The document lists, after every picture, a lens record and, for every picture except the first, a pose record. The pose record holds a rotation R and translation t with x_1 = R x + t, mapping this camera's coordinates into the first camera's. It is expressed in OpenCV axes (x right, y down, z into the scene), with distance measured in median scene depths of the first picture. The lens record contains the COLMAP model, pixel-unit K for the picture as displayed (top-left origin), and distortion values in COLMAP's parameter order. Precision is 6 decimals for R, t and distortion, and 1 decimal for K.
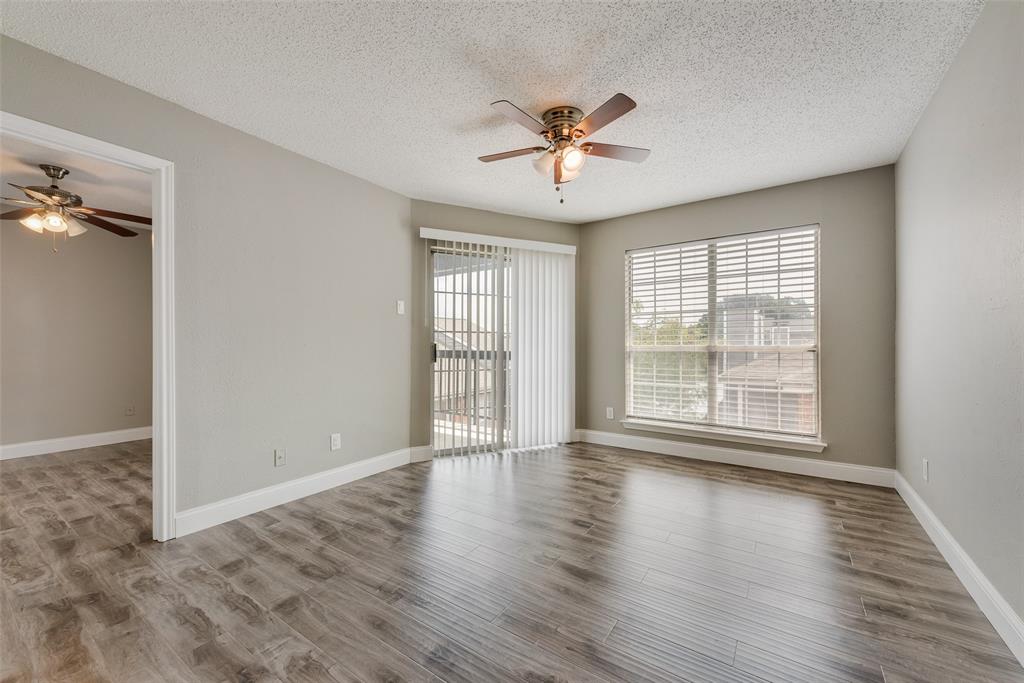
lens RADIAL K [[403.5, 0, 509.9], [0, 403.5, 343.5], [0, 0, 1]] dist [0.003365, -0.000212]
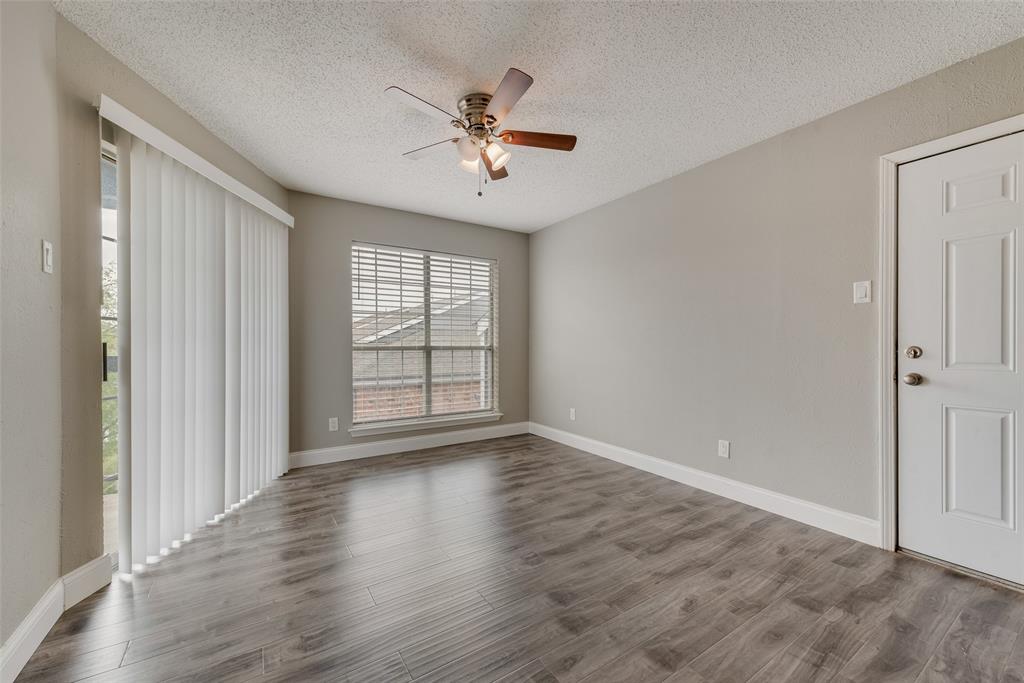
lens RADIAL K [[403.5, 0, 511.1], [0, 403.5, 347.6], [0, 0, 1]] dist [0.003365, -0.000212]
pose [[0.373153, -0.007470, 0.927740, -0.471951], [-0.000581, 0.999966, 0.008285, 0.000792], [-0.927770, -0.003631, 0.373135, 0.374631]]
